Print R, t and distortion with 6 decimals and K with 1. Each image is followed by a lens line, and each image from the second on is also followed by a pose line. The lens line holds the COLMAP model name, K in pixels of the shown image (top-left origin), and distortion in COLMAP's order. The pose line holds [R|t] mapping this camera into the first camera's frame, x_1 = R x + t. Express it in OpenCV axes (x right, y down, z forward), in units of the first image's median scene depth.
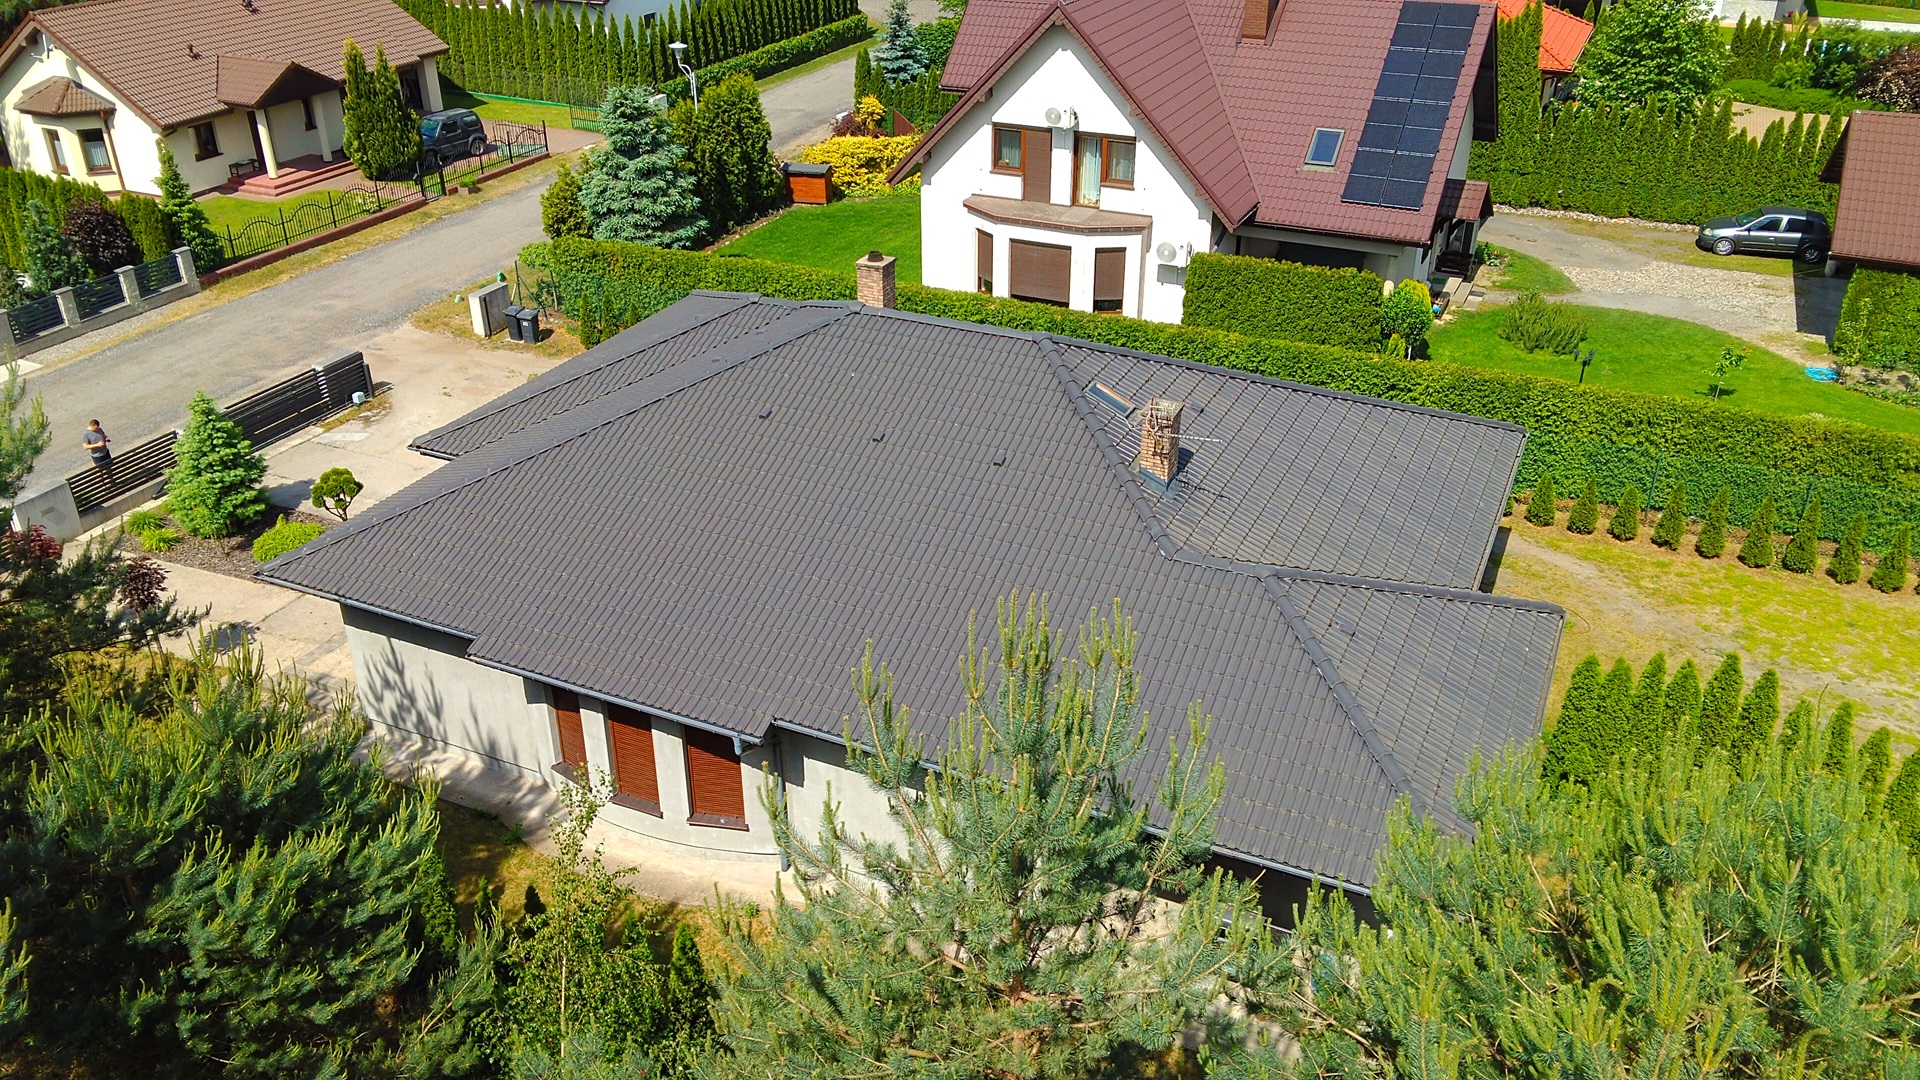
lens RADIAL K [[1512.1, 0, 953.8], [0, 1512.1, 537.5], [0, 0, 1]] dist [0.063507, -0.085898]
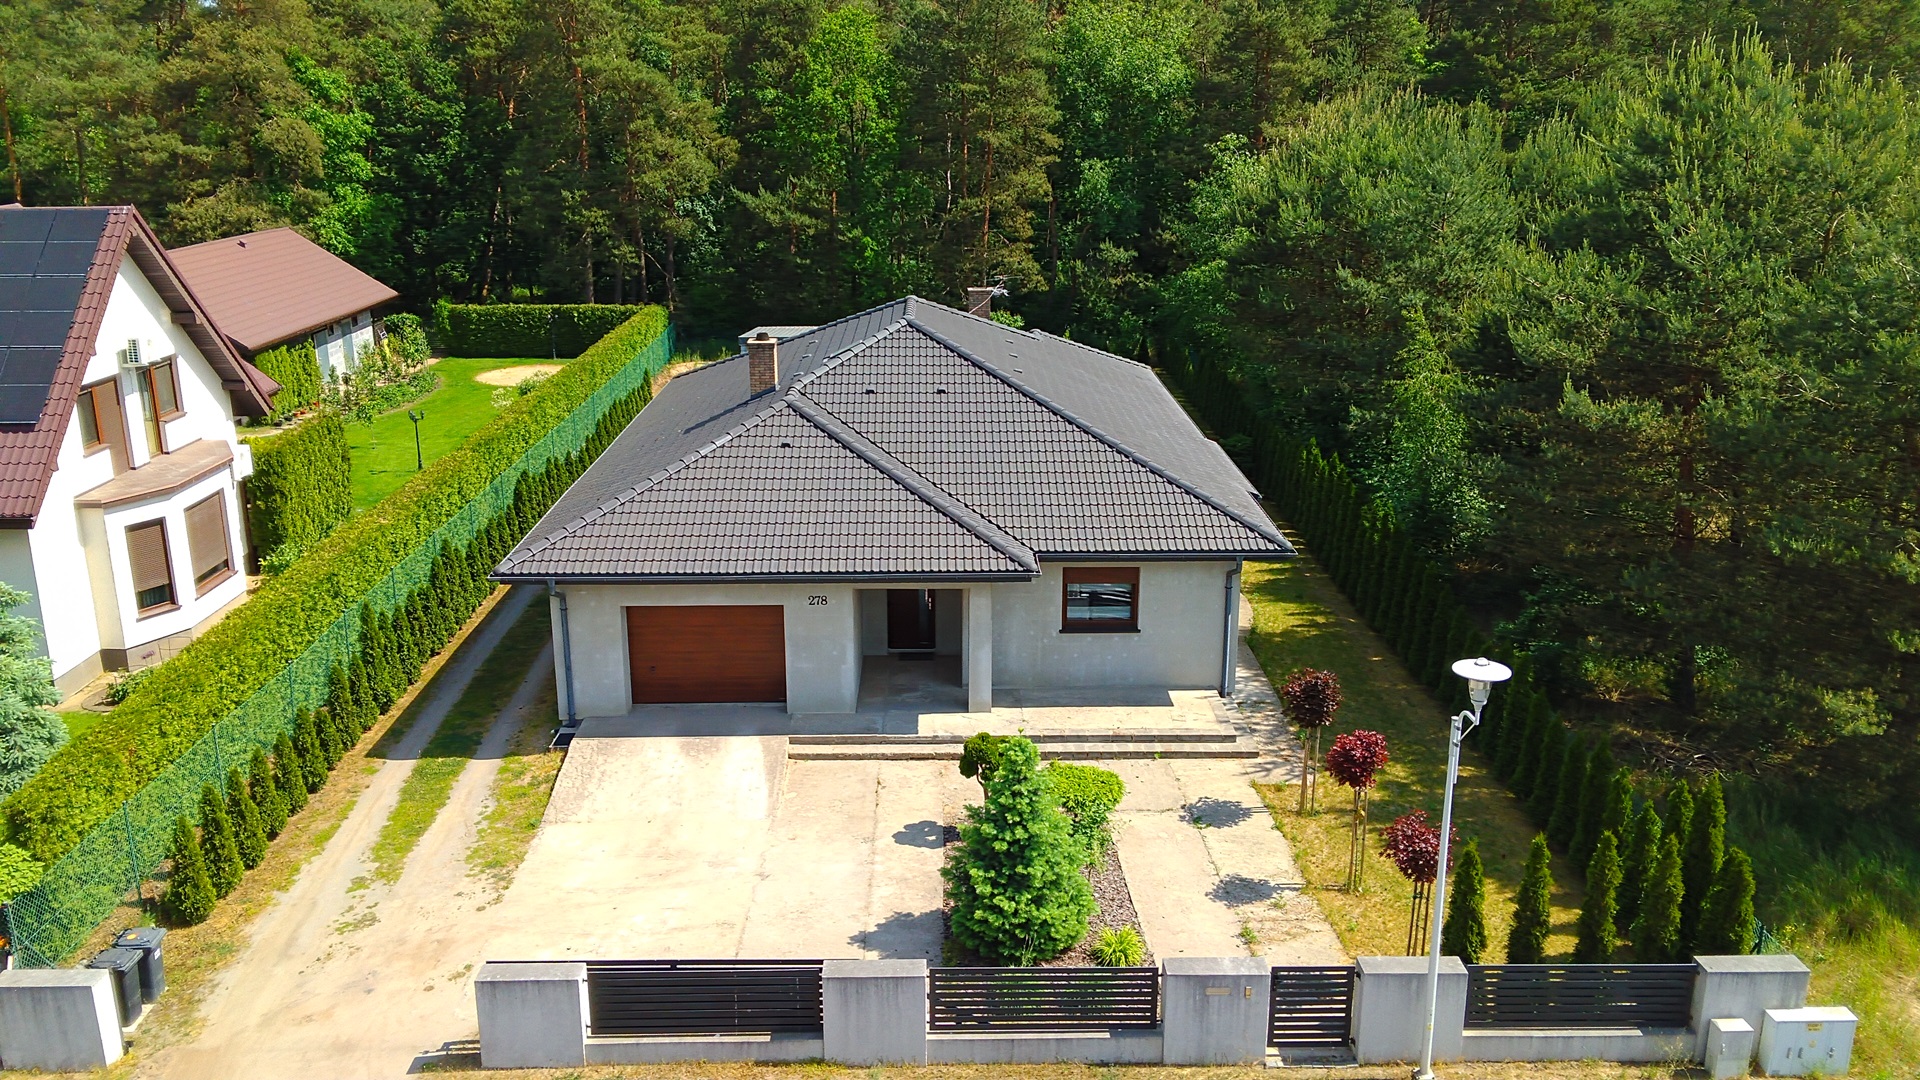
lens RADIAL K [[1512.1, 0, 953.8], [0, 1512.1, 537.5], [0, 0, 1]] dist [0.063507, -0.085898]
pose [[-0.431626, -0.253573, 0.865679, -0.805358], [0.428658, 0.786739, 0.444178, -0.363078], [-0.793695, 0.562799, -0.230881, 0.881583]]
